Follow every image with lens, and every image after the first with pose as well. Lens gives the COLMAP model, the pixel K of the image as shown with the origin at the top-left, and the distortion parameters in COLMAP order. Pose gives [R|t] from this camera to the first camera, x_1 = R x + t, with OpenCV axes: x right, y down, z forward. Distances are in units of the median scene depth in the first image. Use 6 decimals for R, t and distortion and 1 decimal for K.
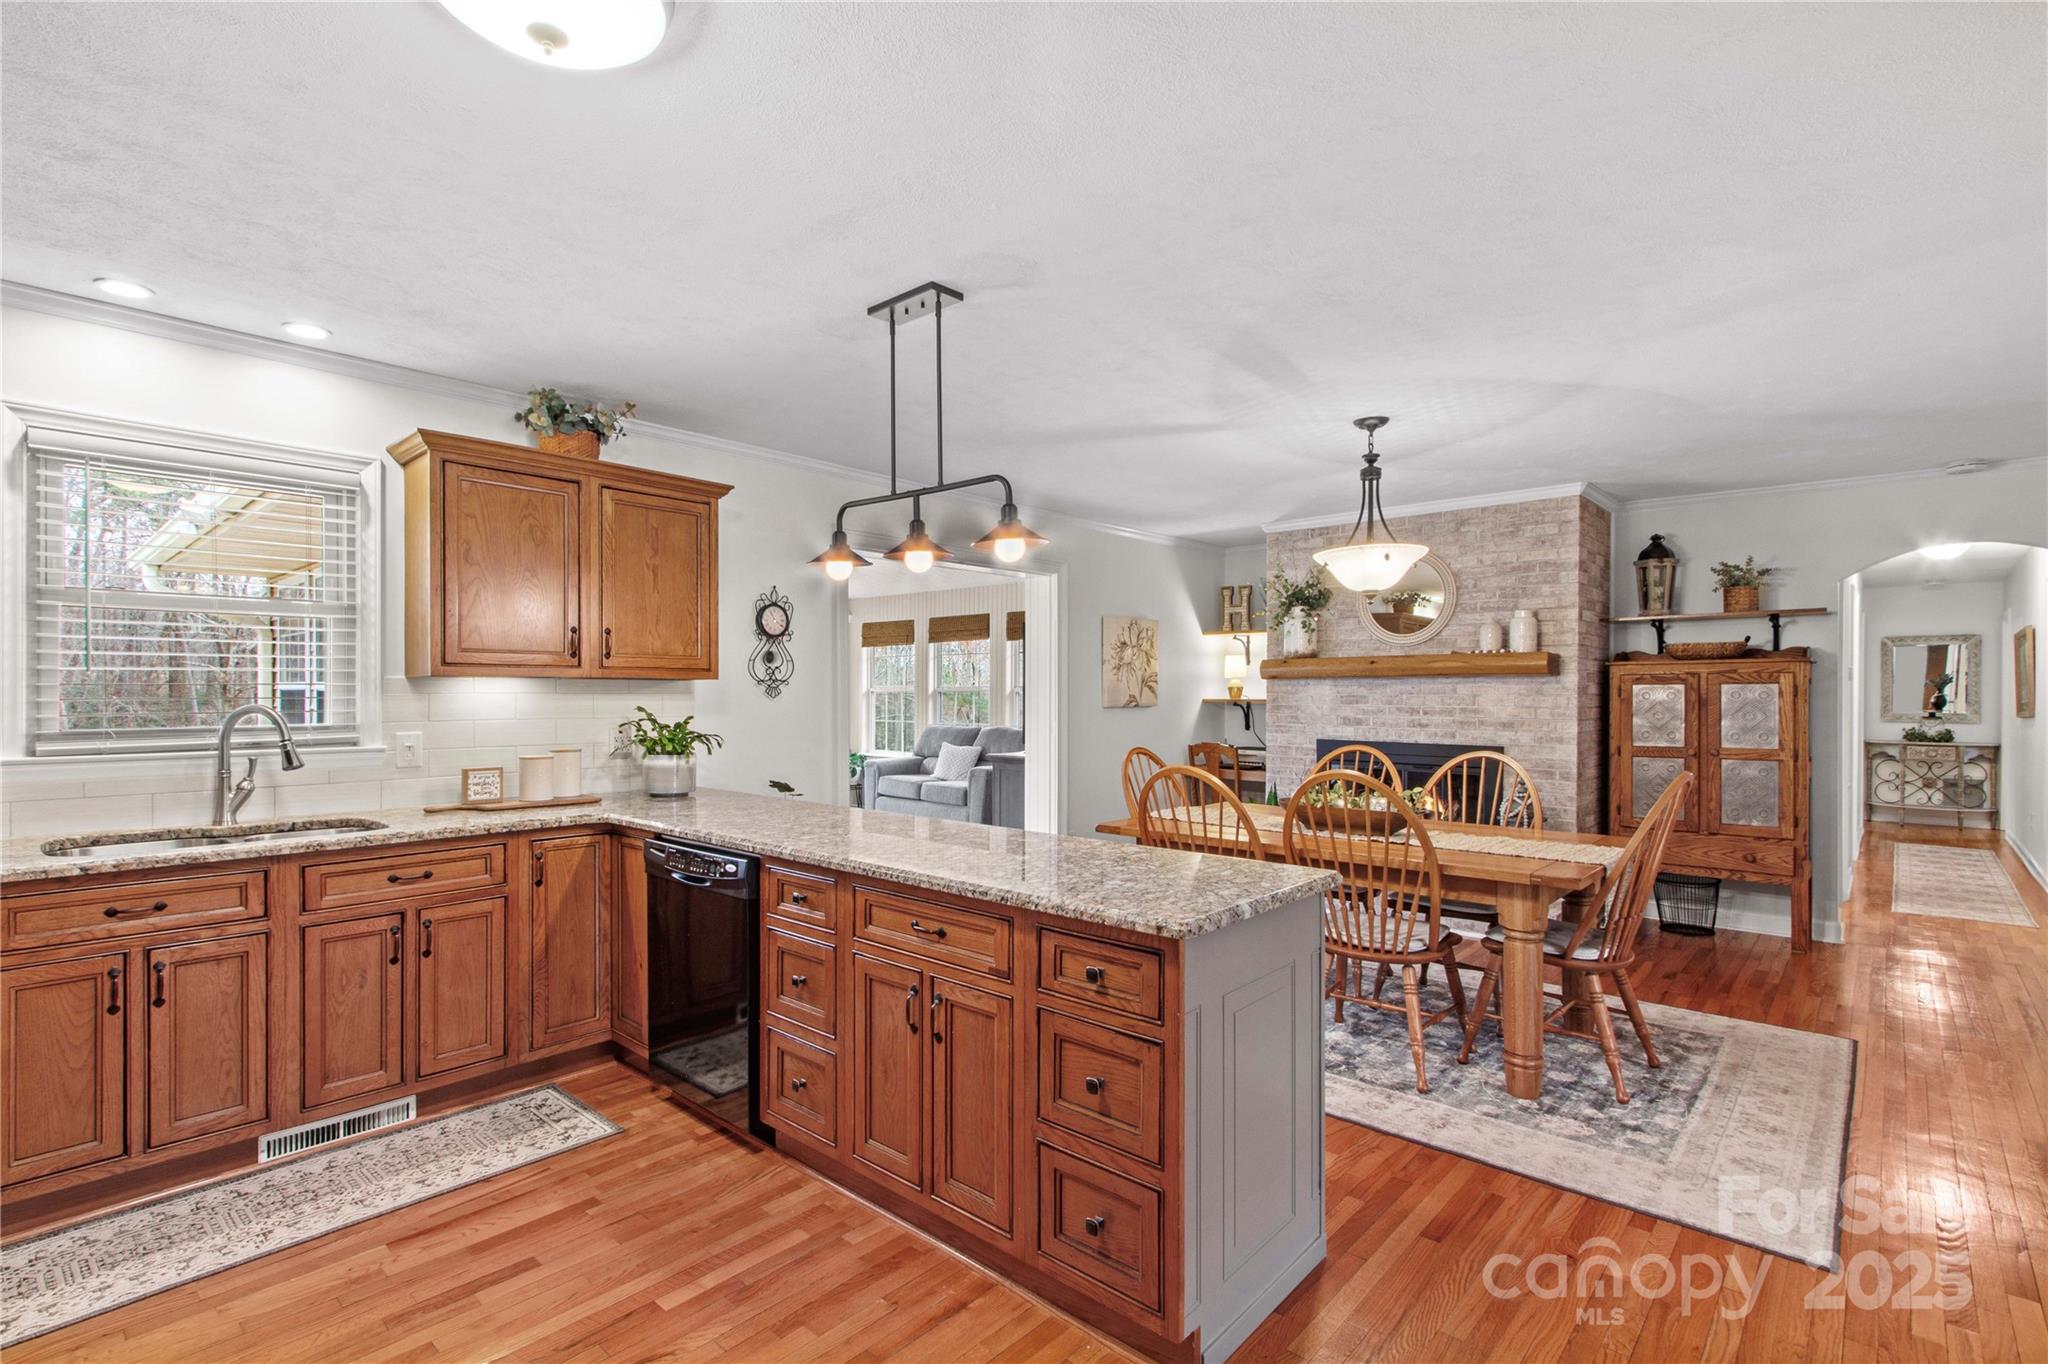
lens RADIAL K [[944.9, 0, 997.8], [0, 944.9, 709.3], [0, 0, 1]] dist [0.010863, -0.006383]
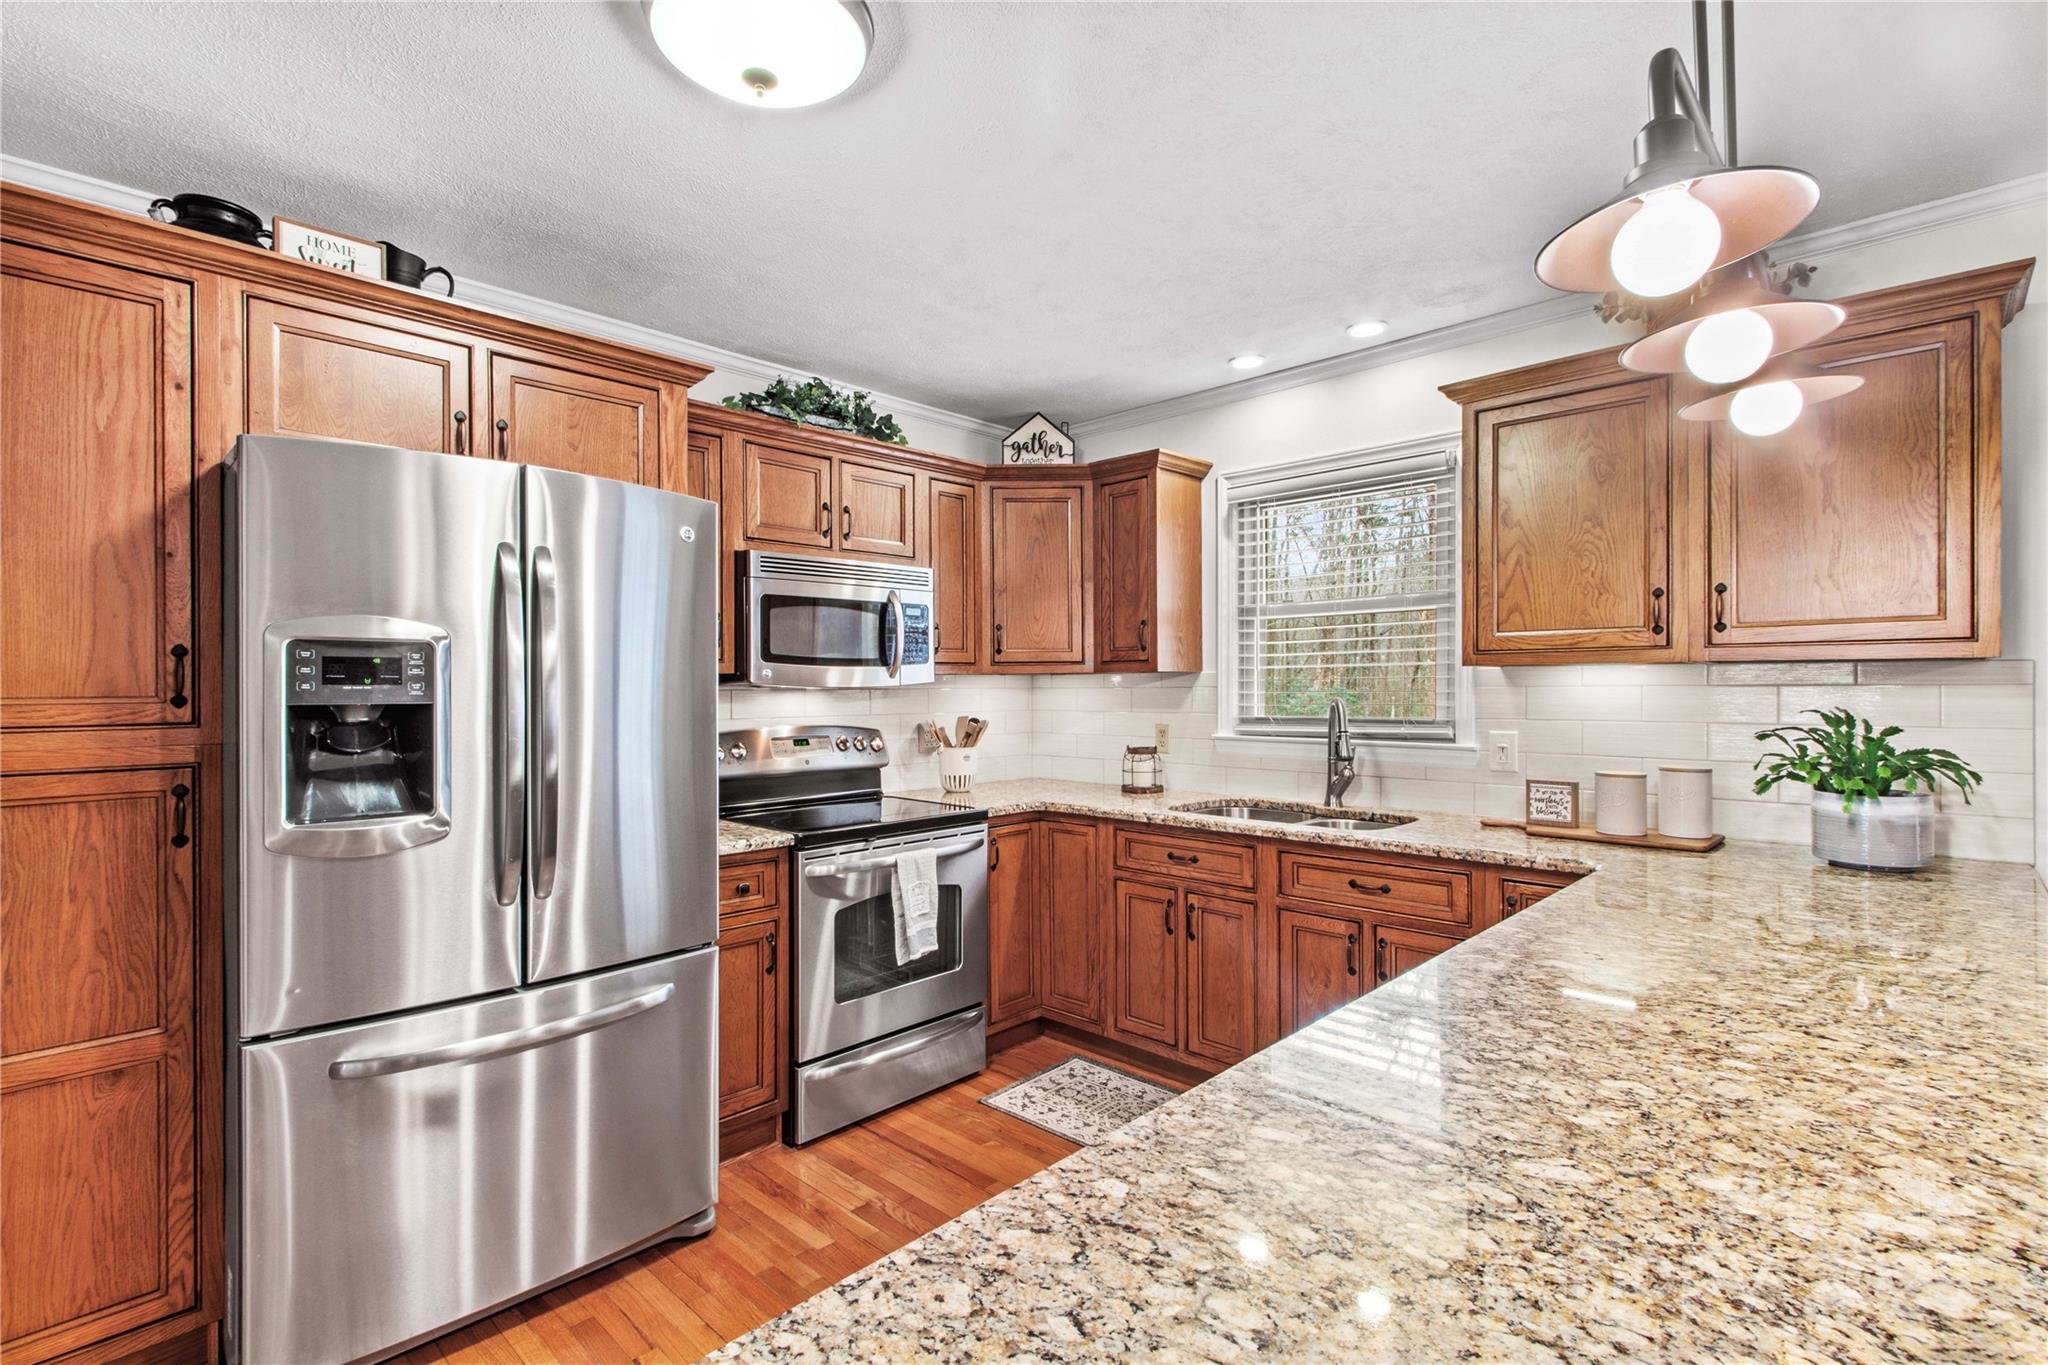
lens RADIAL K [[944.9, 0, 1009.3], [0, 944.9, 690.4], [0, 0, 1]] dist [0.010863, -0.006383]
pose [[-0.021378, 0.002626, -0.999768, 0.161875], [-0.012289, 0.999920, 0.002890, -0.006246], [0.999696, 0.012348, -0.021344, 0.354981]]
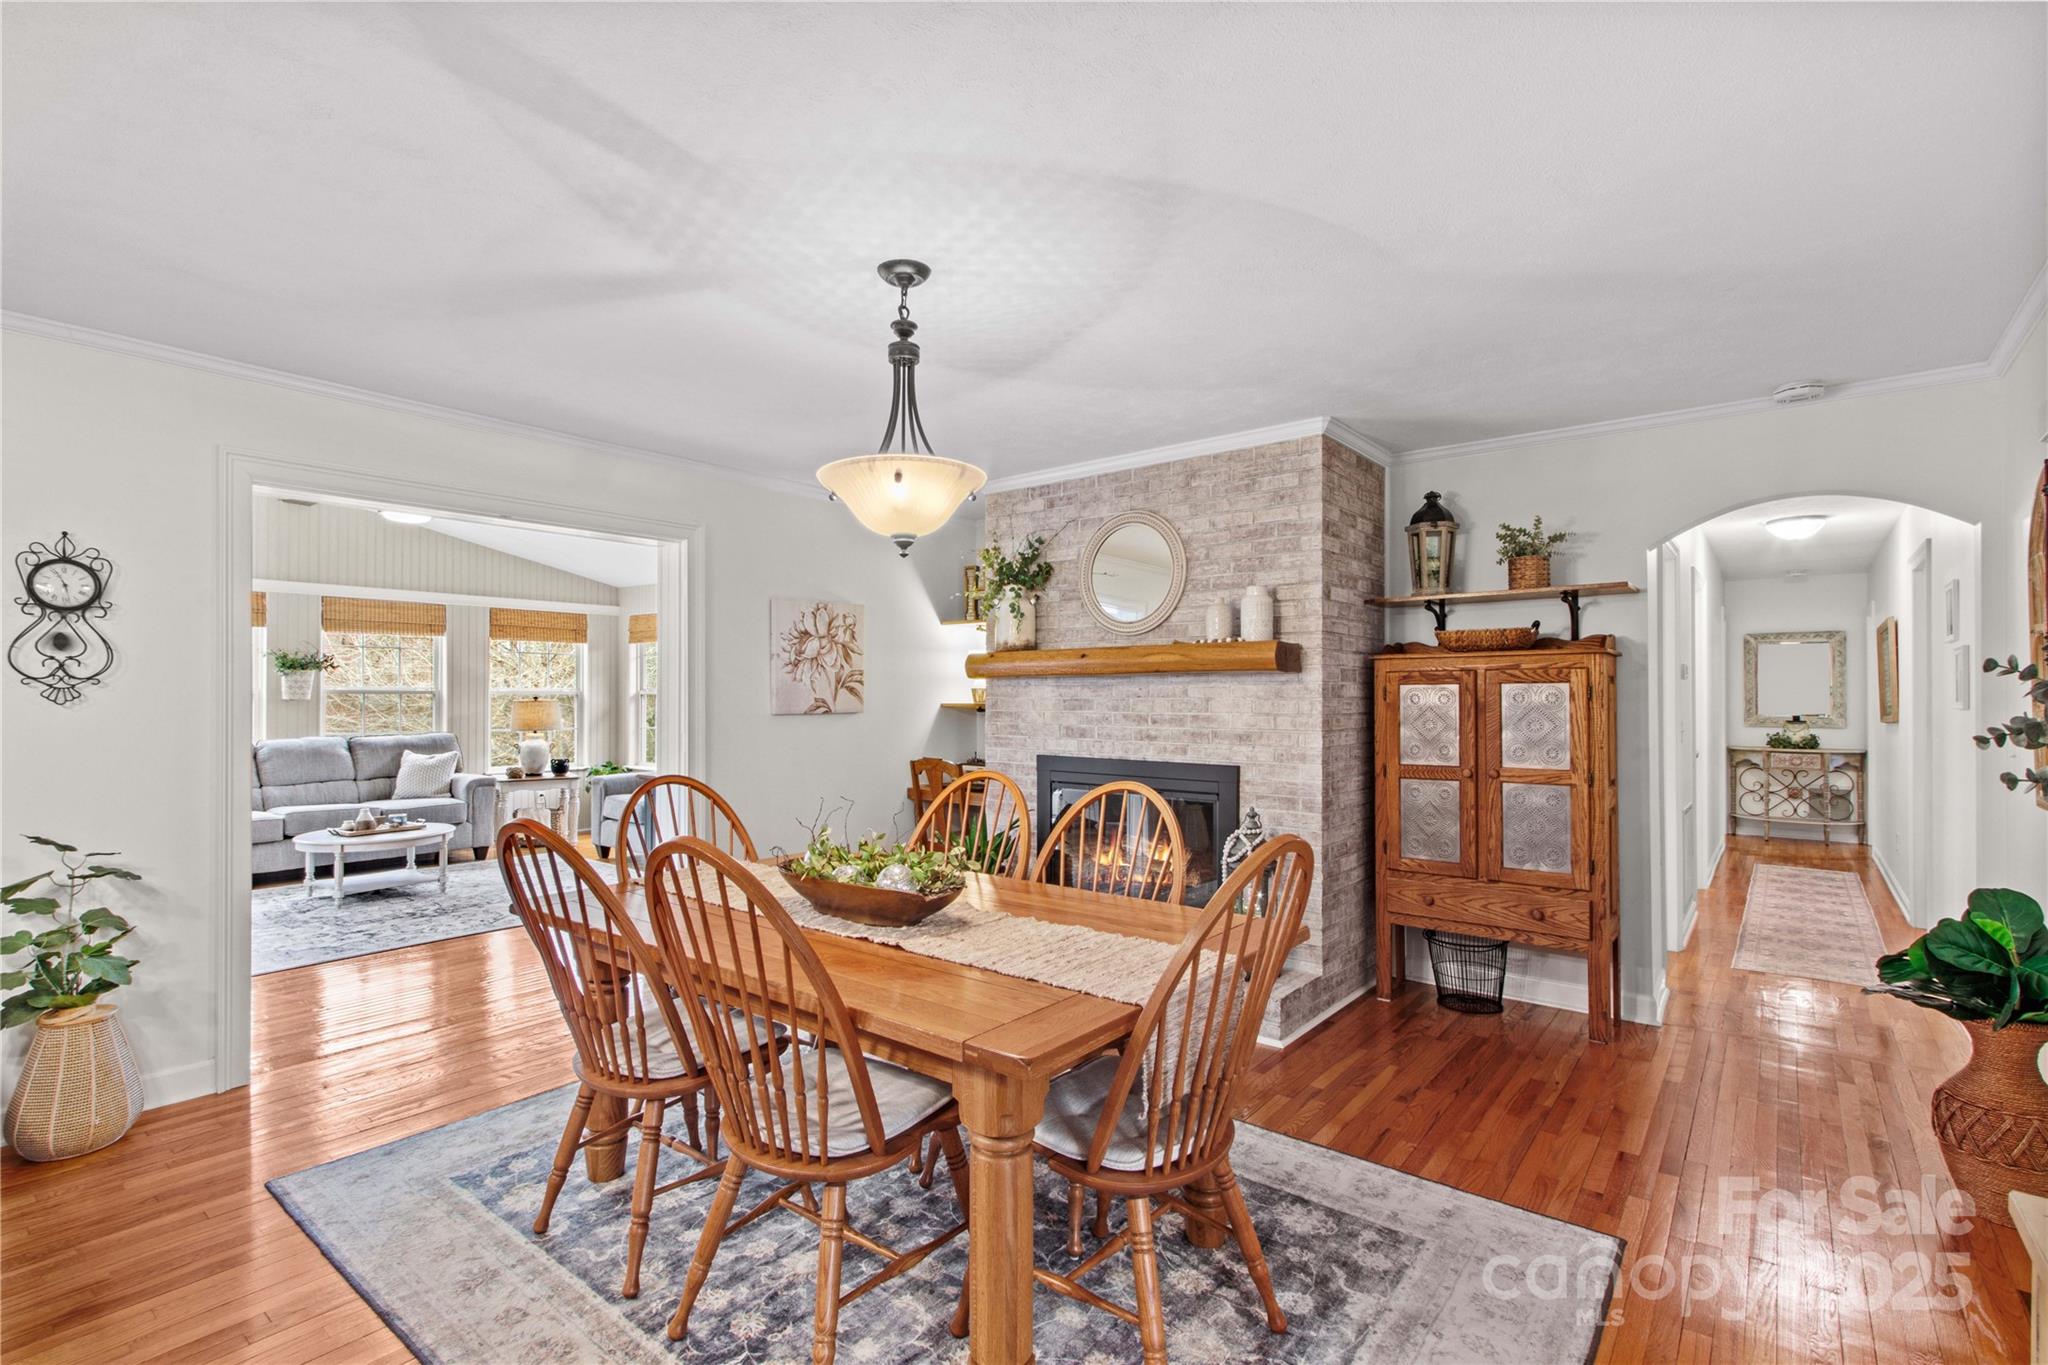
lens RADIAL K [[944.9, 0, 1021.2], [0, 944.9, 693.5], [0, 0, 1]] dist [0.010863, -0.006383]
pose [[0.997179, -0.000883, 0.075054, 0.301331], [0.002287, 0.999824, -0.018623, -0.005249], [-0.075024, 0.018742, 0.997006, 0.255111]]
